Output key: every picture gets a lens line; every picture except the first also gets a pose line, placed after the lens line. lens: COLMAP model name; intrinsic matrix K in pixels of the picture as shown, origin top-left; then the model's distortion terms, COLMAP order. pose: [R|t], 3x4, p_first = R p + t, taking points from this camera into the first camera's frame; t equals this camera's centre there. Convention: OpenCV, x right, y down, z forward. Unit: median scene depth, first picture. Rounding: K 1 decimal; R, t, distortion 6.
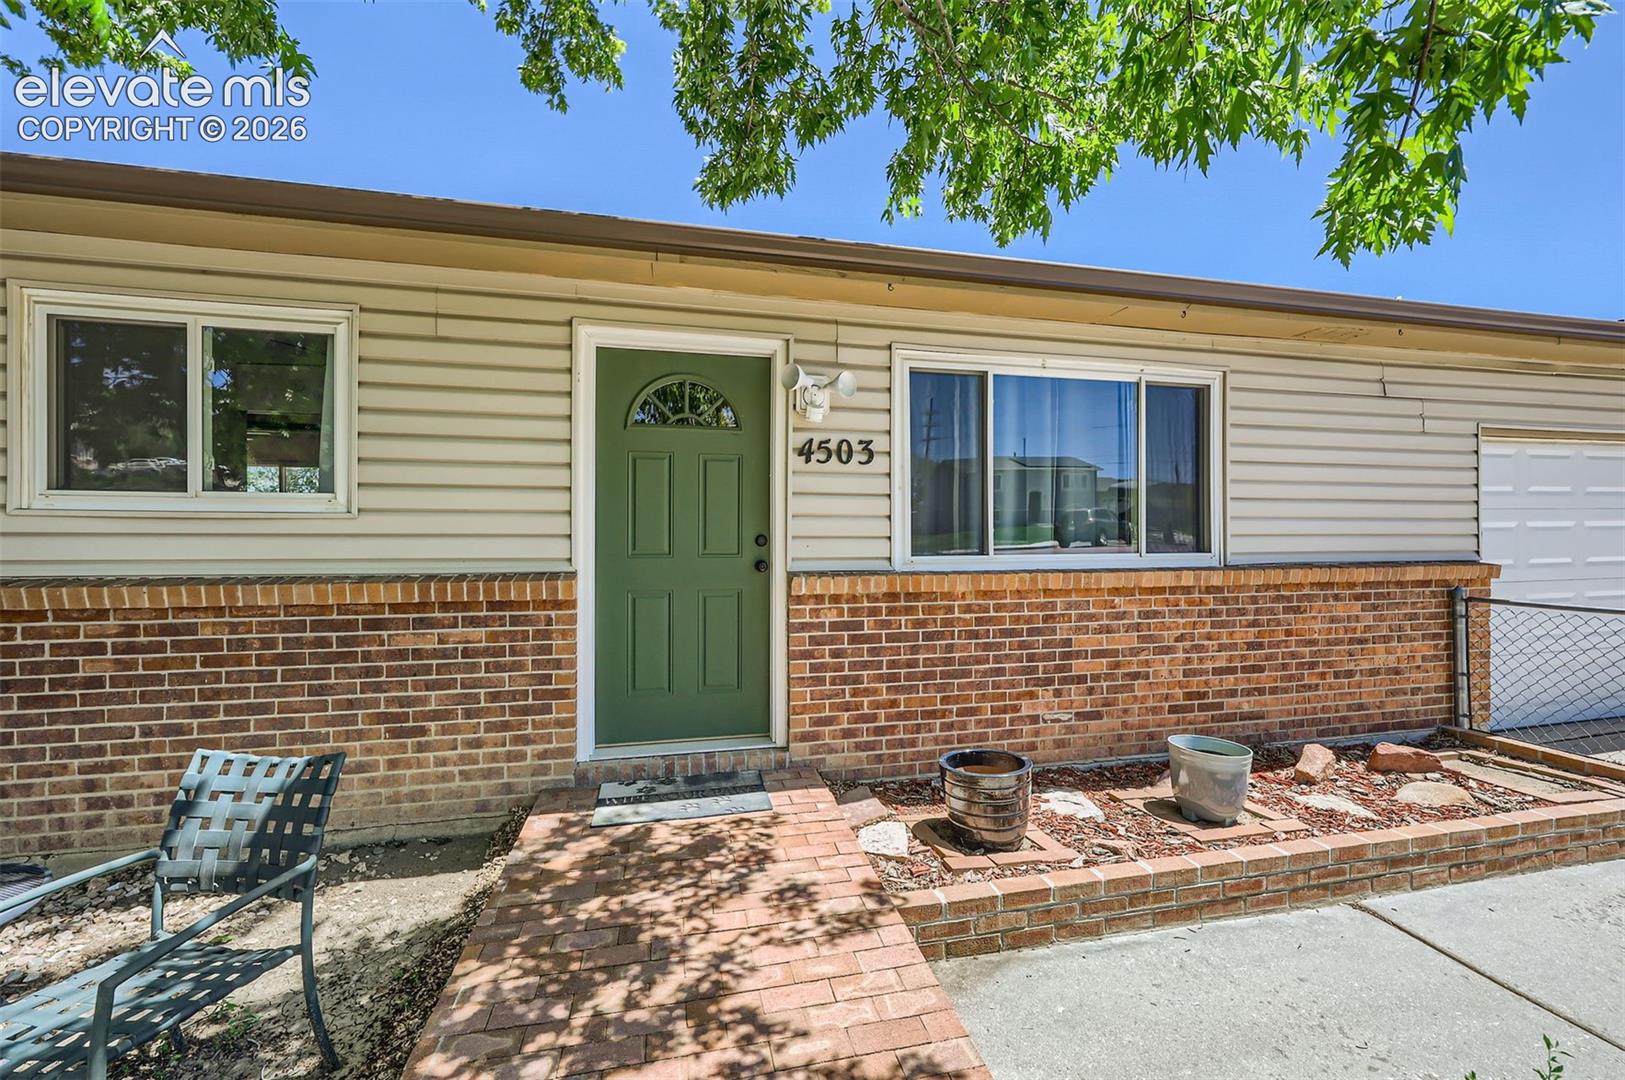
lens RADIAL K [[658.9, 0, 802.0], [0, 658.9, 532.6], [0, 0, 1]] dist [-0.003298, -0.000437]
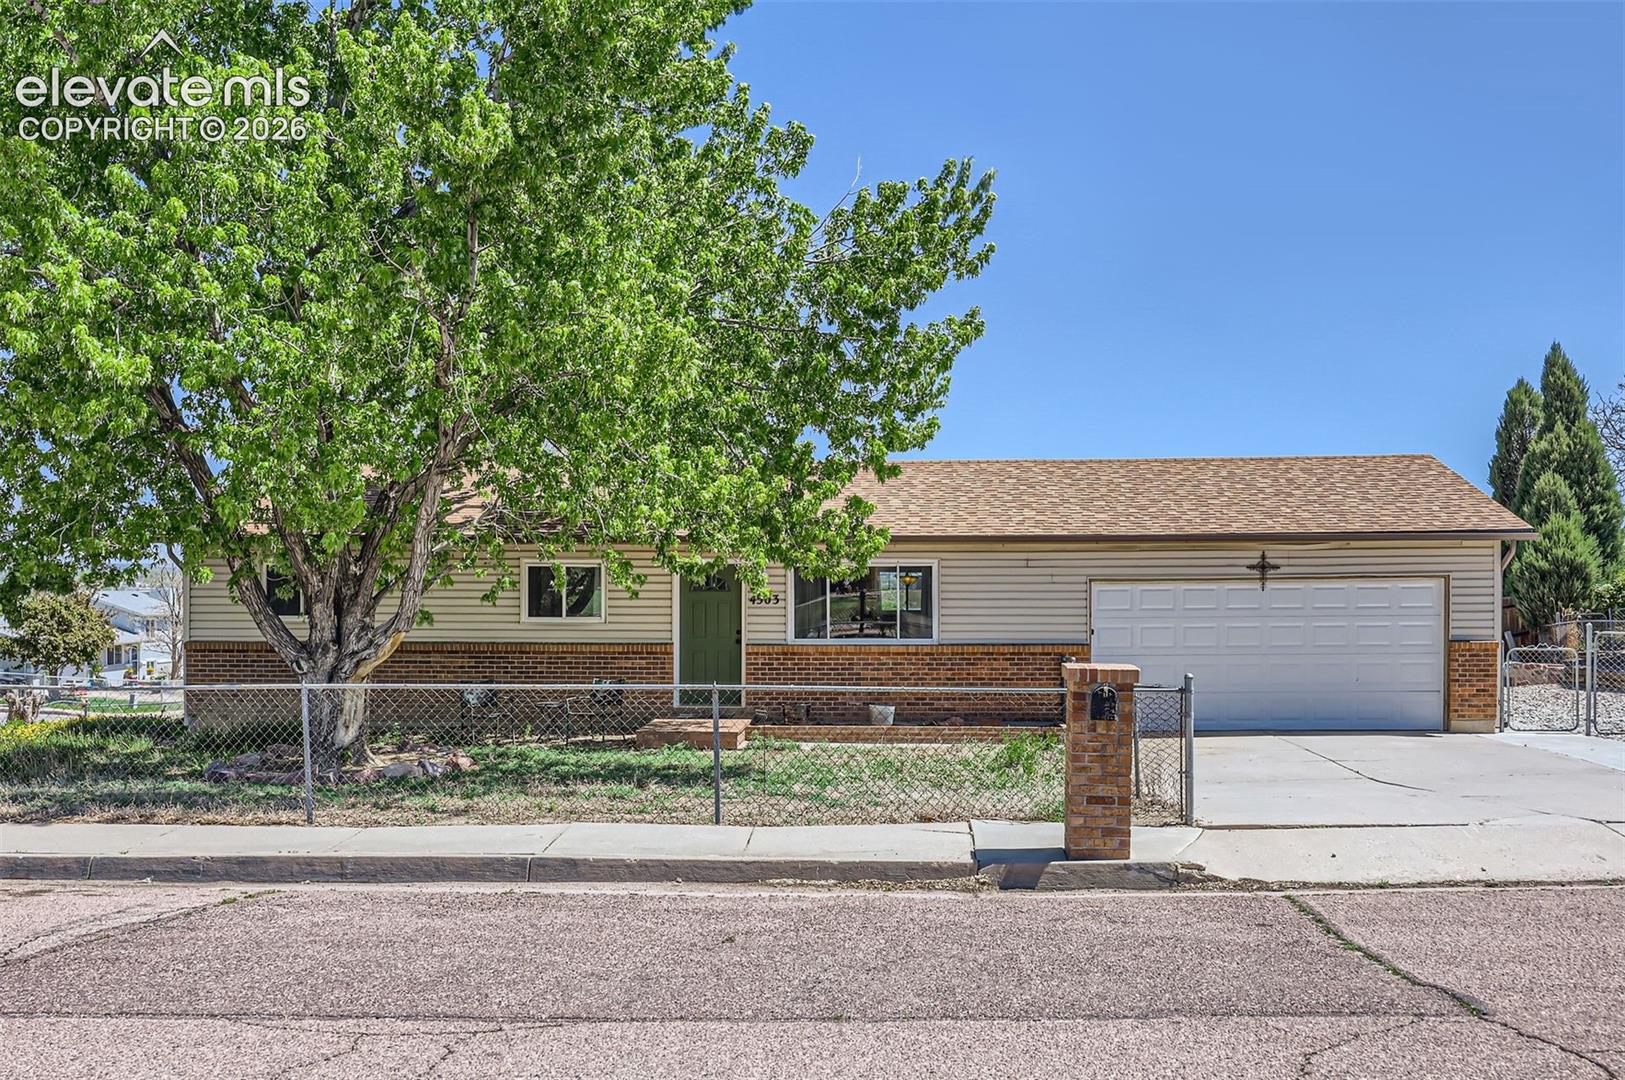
lens RADIAL K [[1586.9, 0, 815.1], [0, 1586.9, 545.4], [0, 0, 1]] dist [0.015047, 0.000000]
pose [[0.967496, -0.003052, -0.252870, 1.874610], [0.000129, 0.999933, -0.011575, -0.266412], [0.252888, 0.011166, 0.967431, -5.175795]]
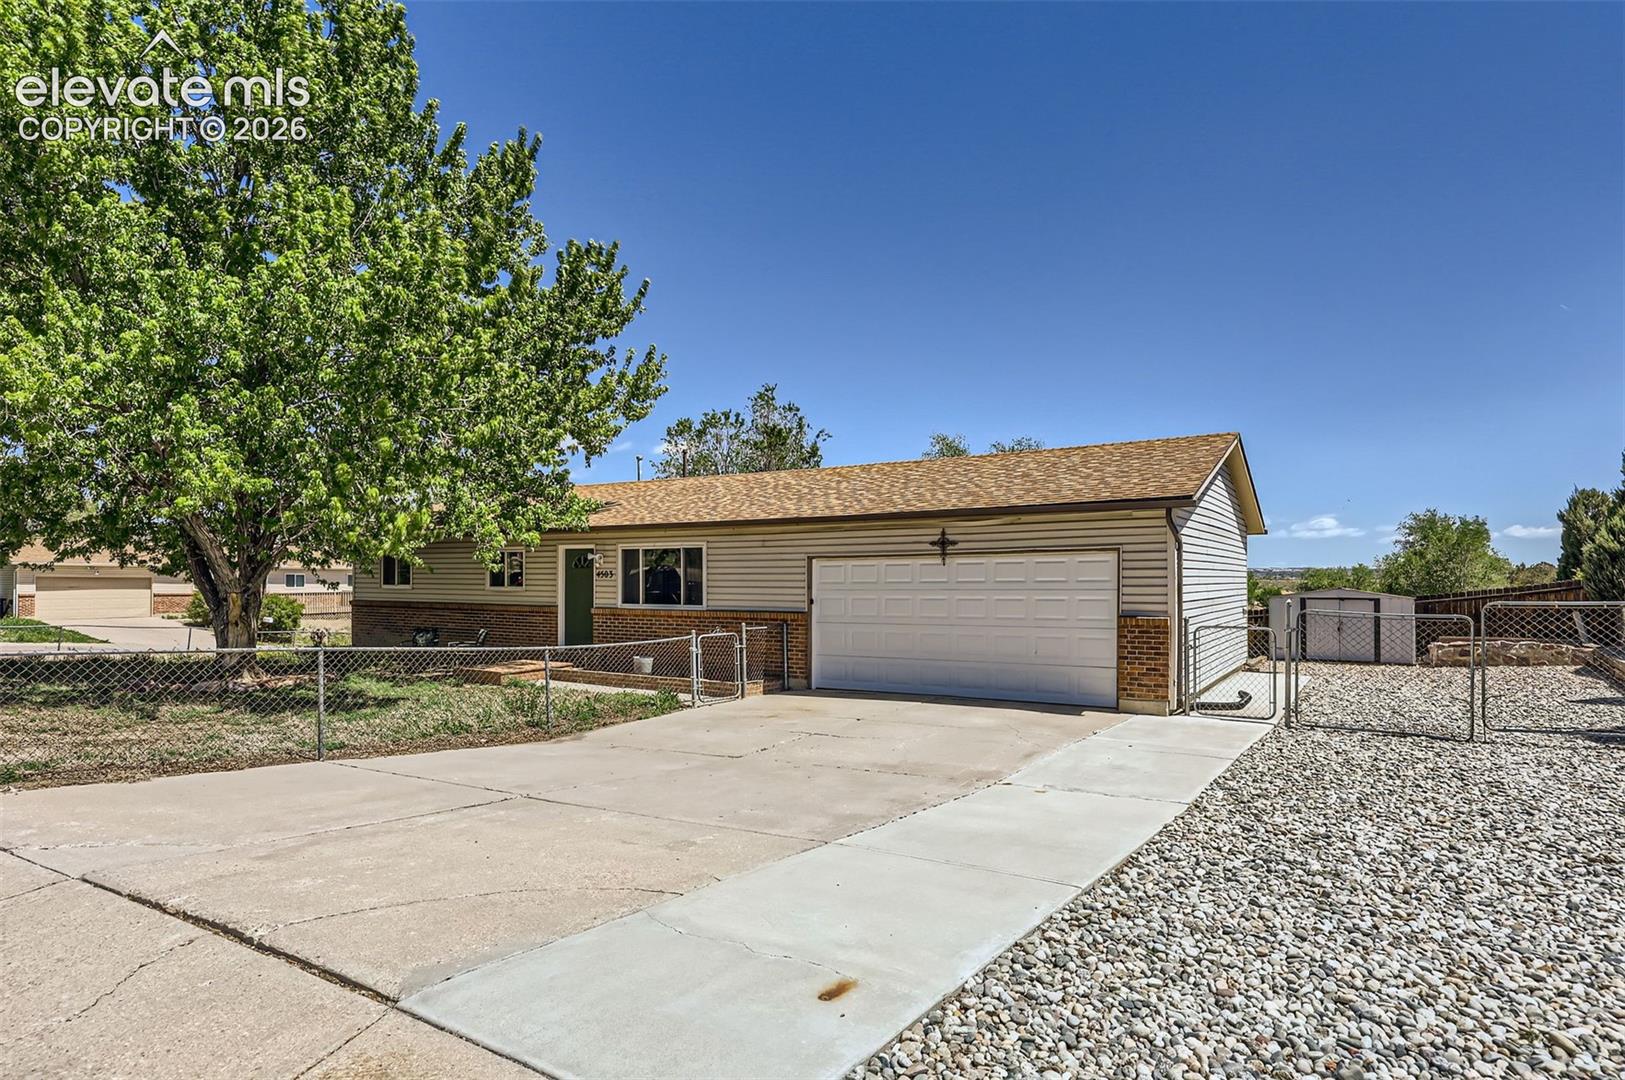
lens RADIAL K [[920.0, 0, 810.0], [0, 920.0, 544.4], [0, 0, 1]] dist [-0.005450, -0.000708]
pose [[0.700067, -0.022095, -0.713735, 4.403550], [0.005846, 0.999665, -0.025213, -0.151625], [0.714053, 0.013478, 0.699962, -1.718061]]
